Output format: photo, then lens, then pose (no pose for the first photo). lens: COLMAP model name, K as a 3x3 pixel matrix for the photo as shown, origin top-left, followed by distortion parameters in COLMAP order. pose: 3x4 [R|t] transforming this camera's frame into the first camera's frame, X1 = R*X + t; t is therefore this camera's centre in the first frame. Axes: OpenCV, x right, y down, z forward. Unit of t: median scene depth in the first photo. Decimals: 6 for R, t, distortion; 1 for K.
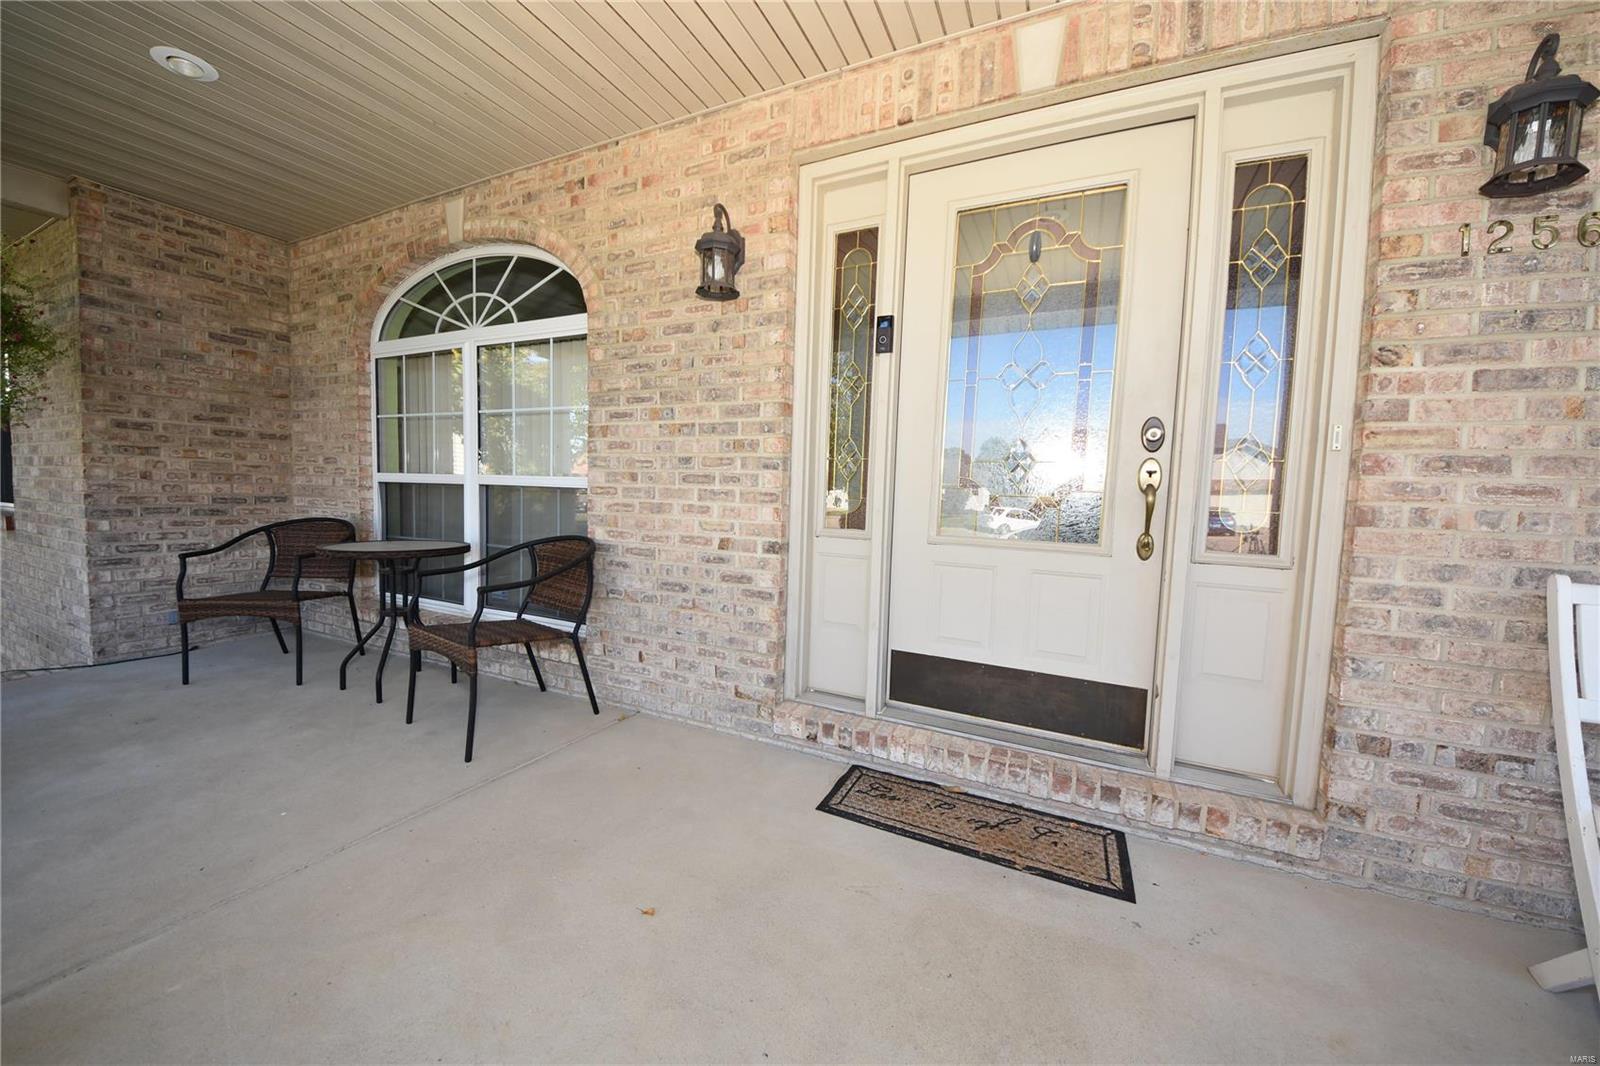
lens RADIAL K [[573.4, 0, 798.7], [0, 573.4, 530.0], [0, 0, 1]] dist [-0.002196, -0.007307]
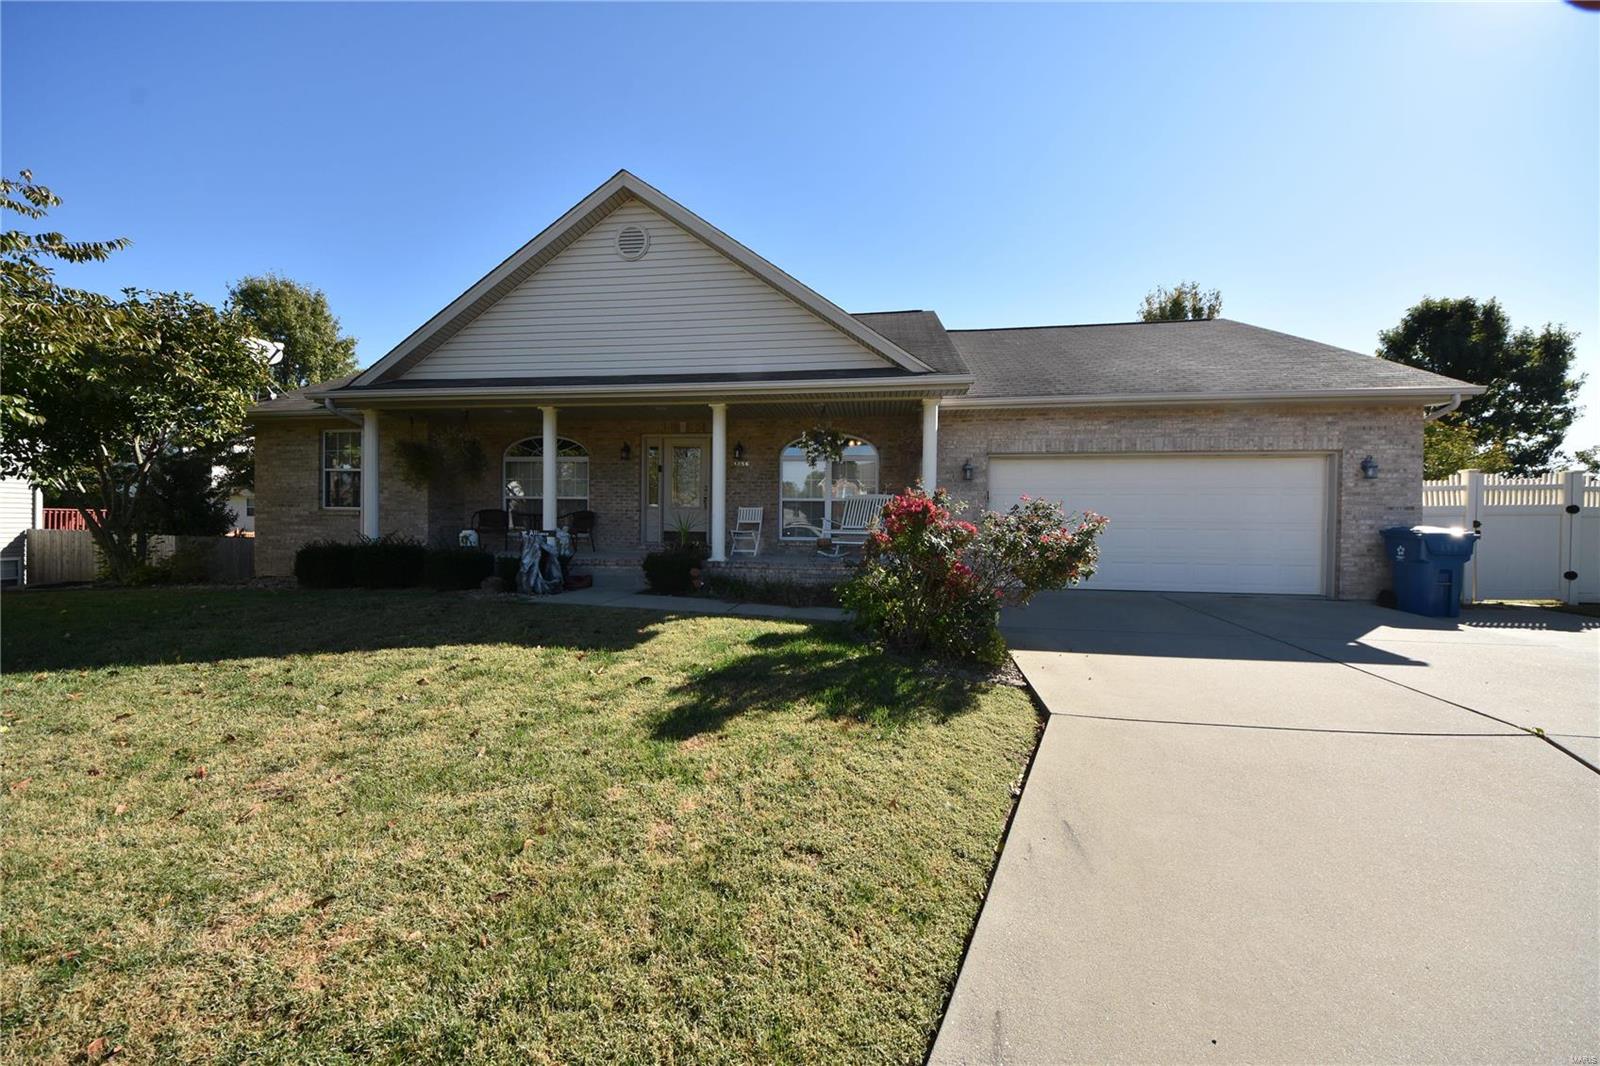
lens RADIAL K [[573.4, 0, 800.3], [0, 573.4, 535.0], [0, 0, 1]] dist [-0.002196, -0.007307]
pose [[0.950464, -0.024220, 0.309891, -0.240398], [0.038122, 0.998516, -0.038880, 0.467680], [-0.308489, 0.048768, 0.949977, -3.925591]]
